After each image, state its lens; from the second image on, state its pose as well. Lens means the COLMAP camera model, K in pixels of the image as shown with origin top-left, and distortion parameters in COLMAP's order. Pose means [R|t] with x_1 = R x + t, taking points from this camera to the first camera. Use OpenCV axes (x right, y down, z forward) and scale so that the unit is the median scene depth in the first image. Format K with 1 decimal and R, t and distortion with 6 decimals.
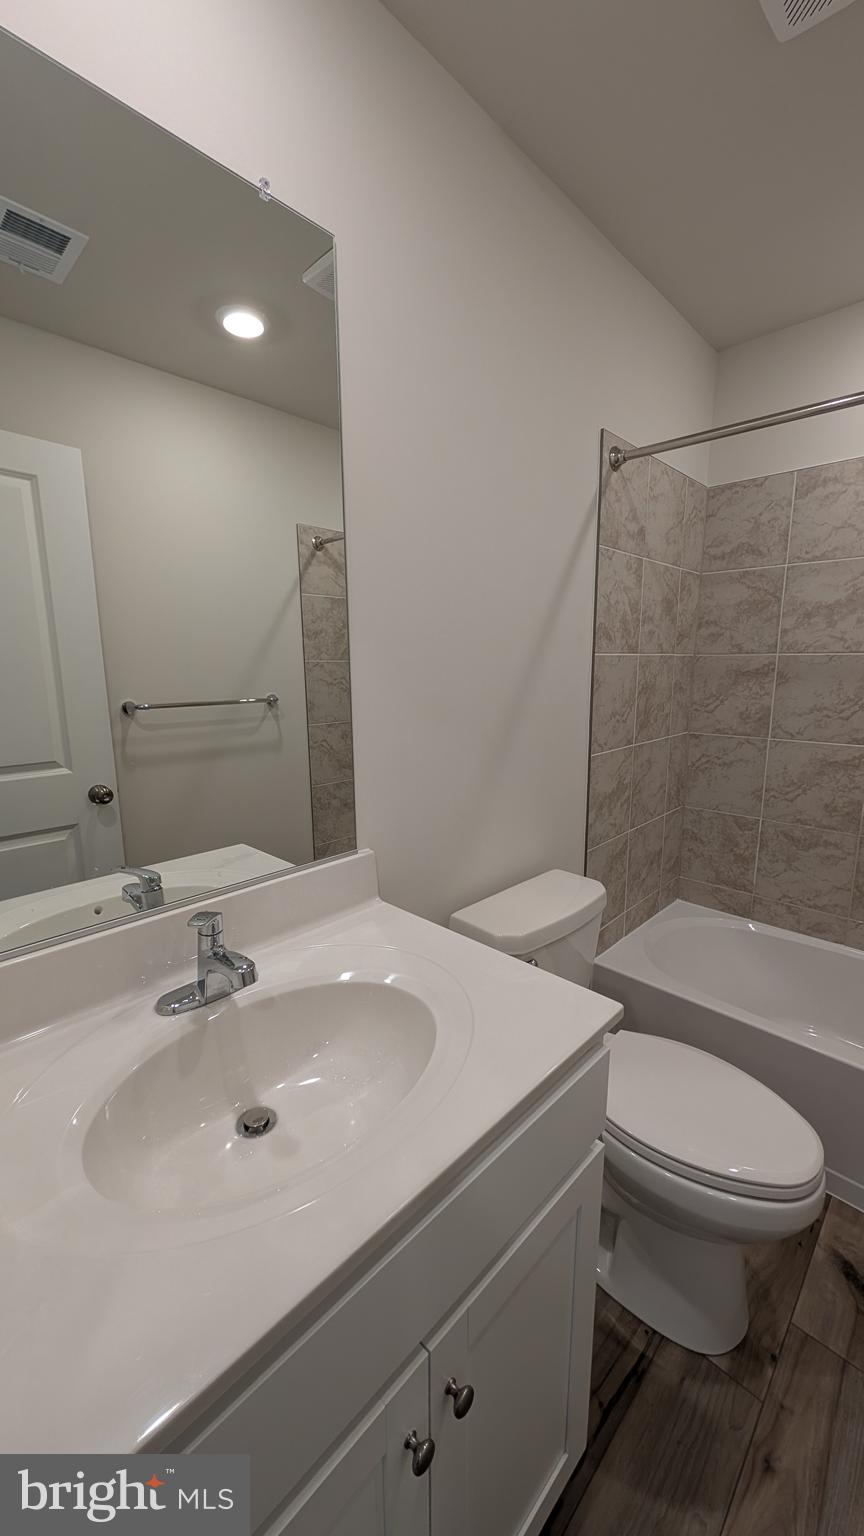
lens RADIAL K [[580.2, 0, 435.3], [0, 580.2, 771.0], [0, 0, 1]] dist [0.000059, -0.000079]
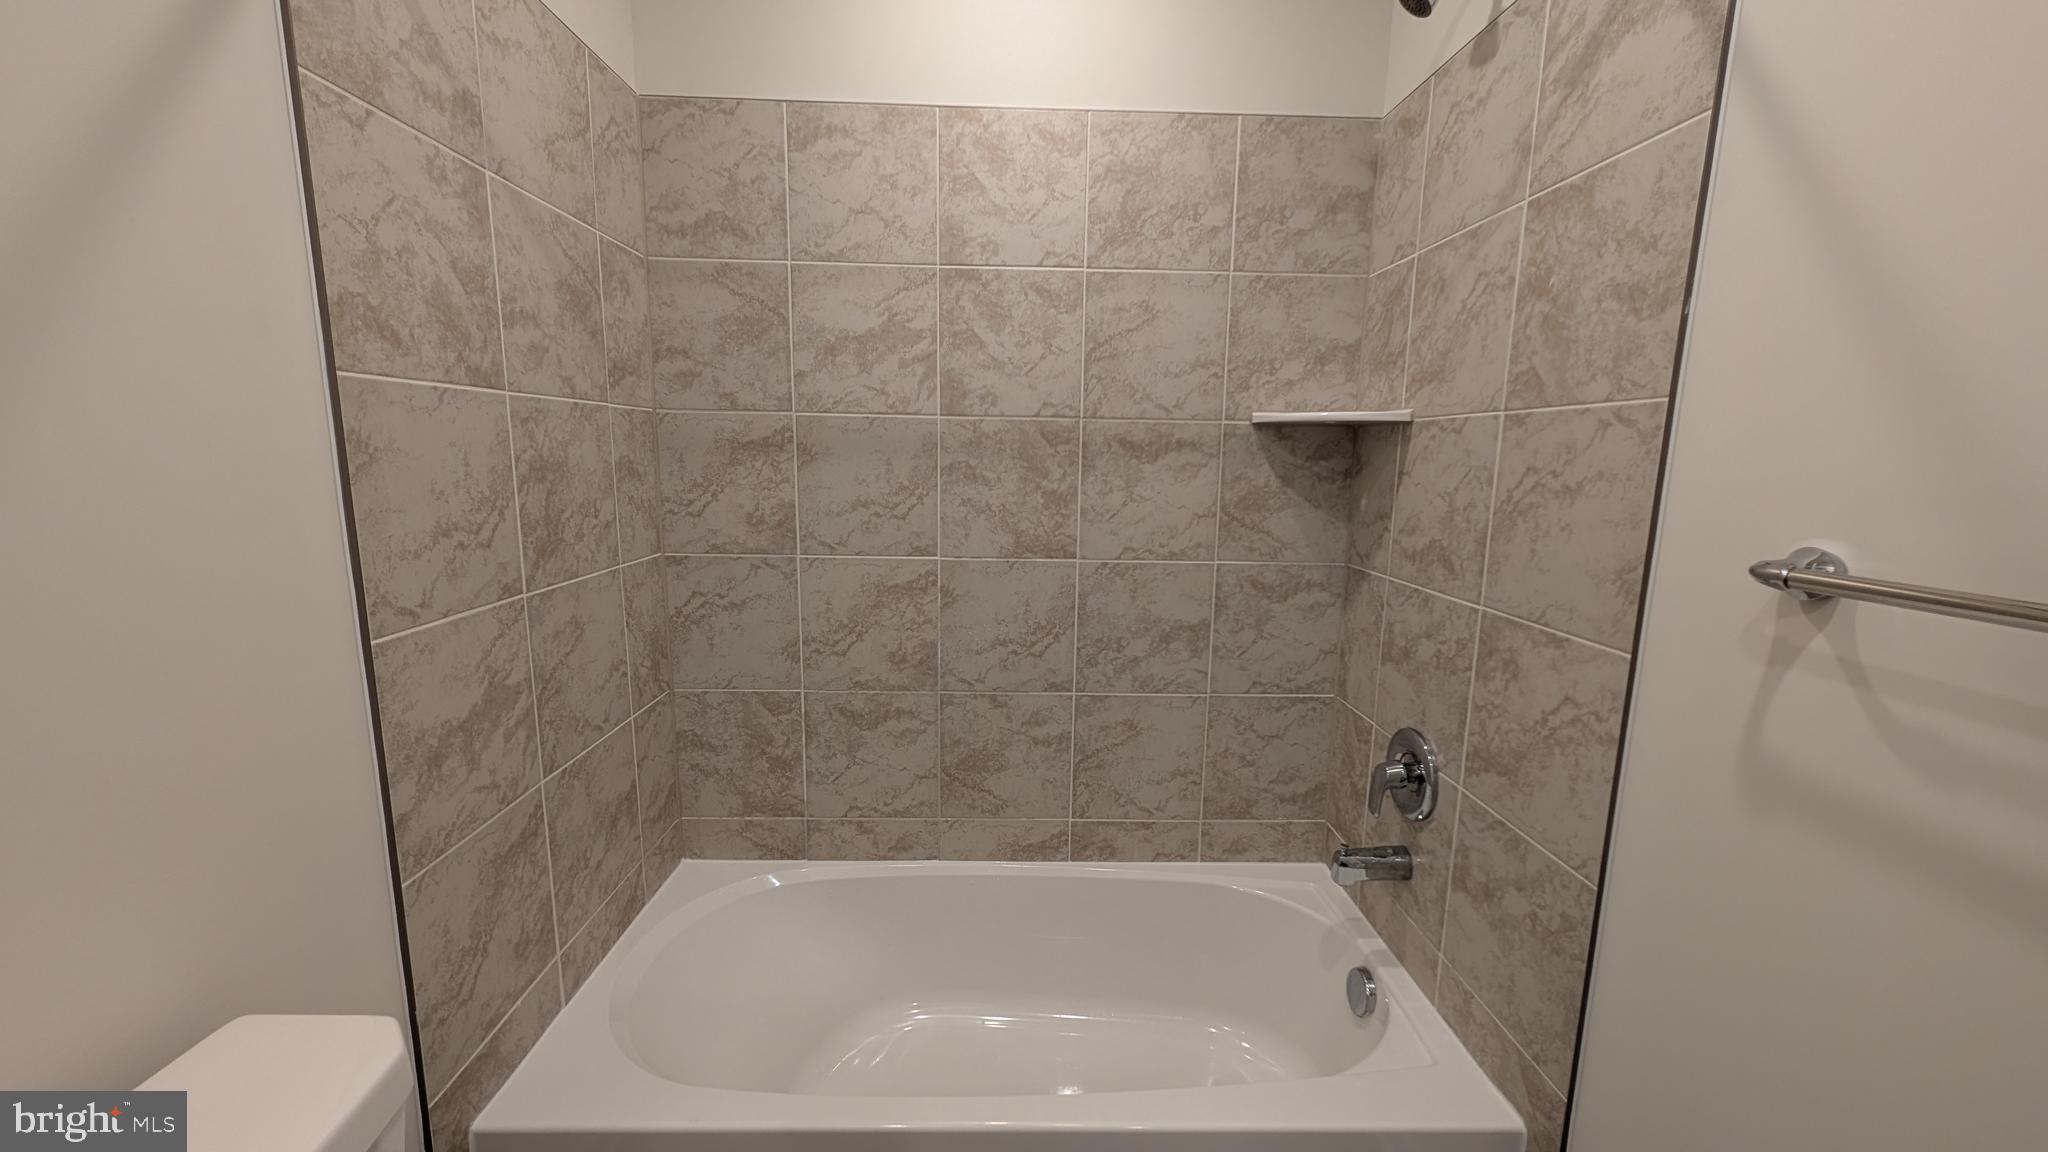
lens RADIAL K [[773.7, 0, 1027.7], [0, 773.7, 578.7], [0, 0, 1]] dist [0.000059, -0.000079]
pose [[0.697885, -0.097619, 0.709526, 0.181619], [0.110848, 0.993453, 0.027653, -0.029417], [-0.707580, 0.059351, 0.704136, 0.288242]]
